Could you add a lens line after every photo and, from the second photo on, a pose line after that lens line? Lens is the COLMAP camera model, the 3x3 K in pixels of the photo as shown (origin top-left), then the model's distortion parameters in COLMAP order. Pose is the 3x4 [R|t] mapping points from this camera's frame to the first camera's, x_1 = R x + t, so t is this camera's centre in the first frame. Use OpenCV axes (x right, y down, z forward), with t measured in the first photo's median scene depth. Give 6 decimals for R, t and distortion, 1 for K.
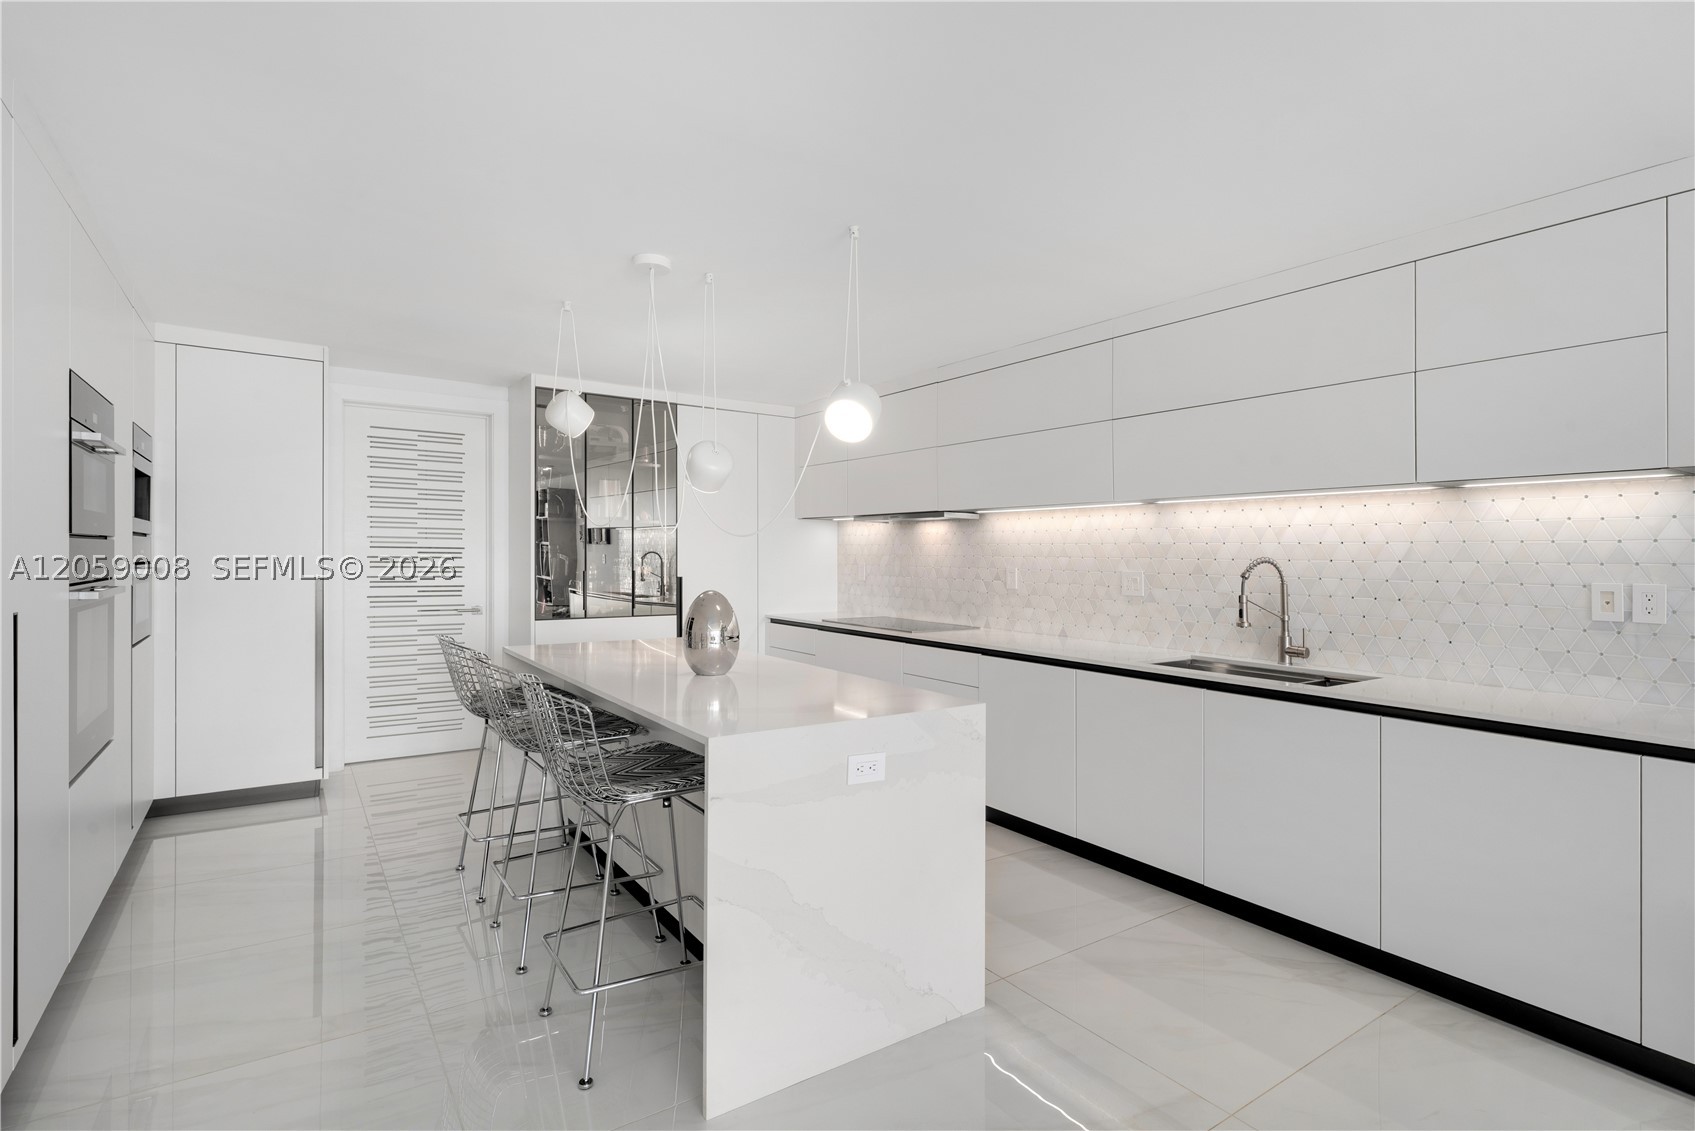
lens RADIAL K [[824.2, 0, 850.2], [0, 824.2, 565.6], [0, 0, 1]] dist [0.007157, 0.000369]
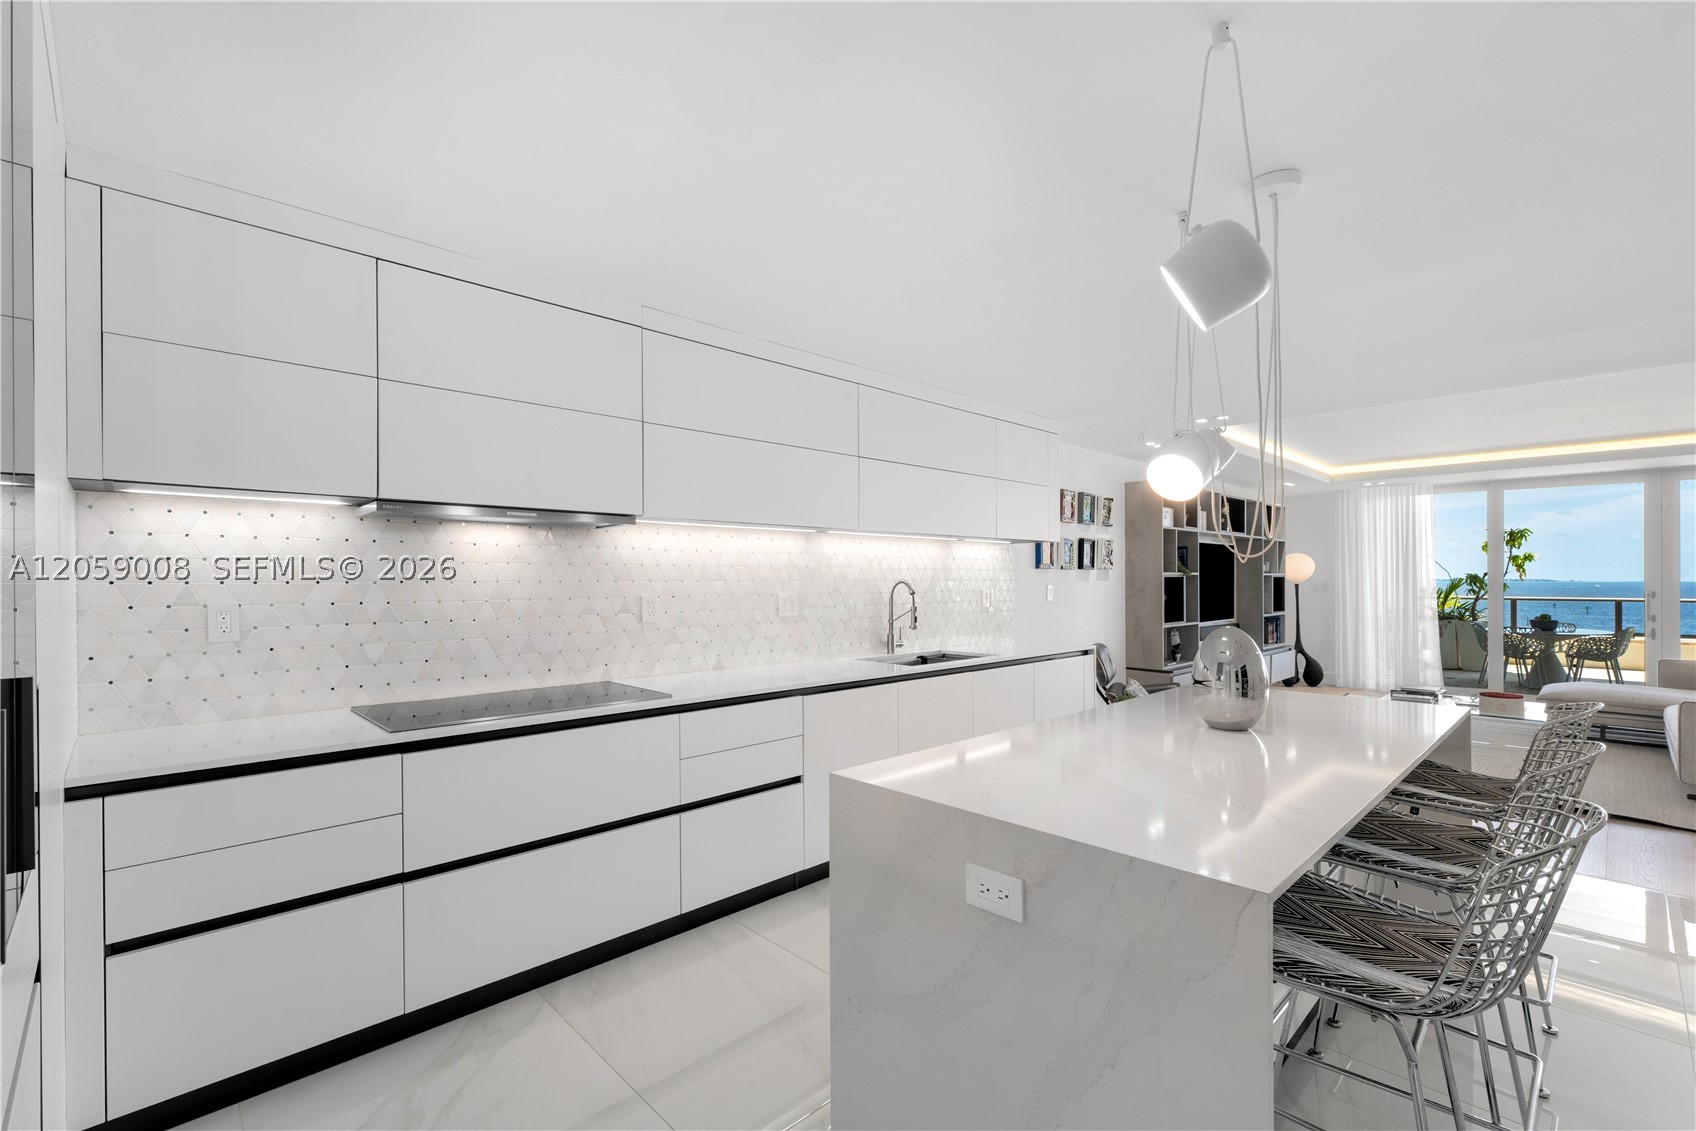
lens RADIAL K [[737.0, 0, 837.7], [0, 737.0, 581.6], [0, 0, 1]] dist [0.000094, -0.000012]
pose [[-0.152556, -0.011279, 0.988230, -0.556702], [0.014615, 0.999800, 0.013667, -0.018794], [-0.988187, 0.016528, -0.152360, 0.992891]]
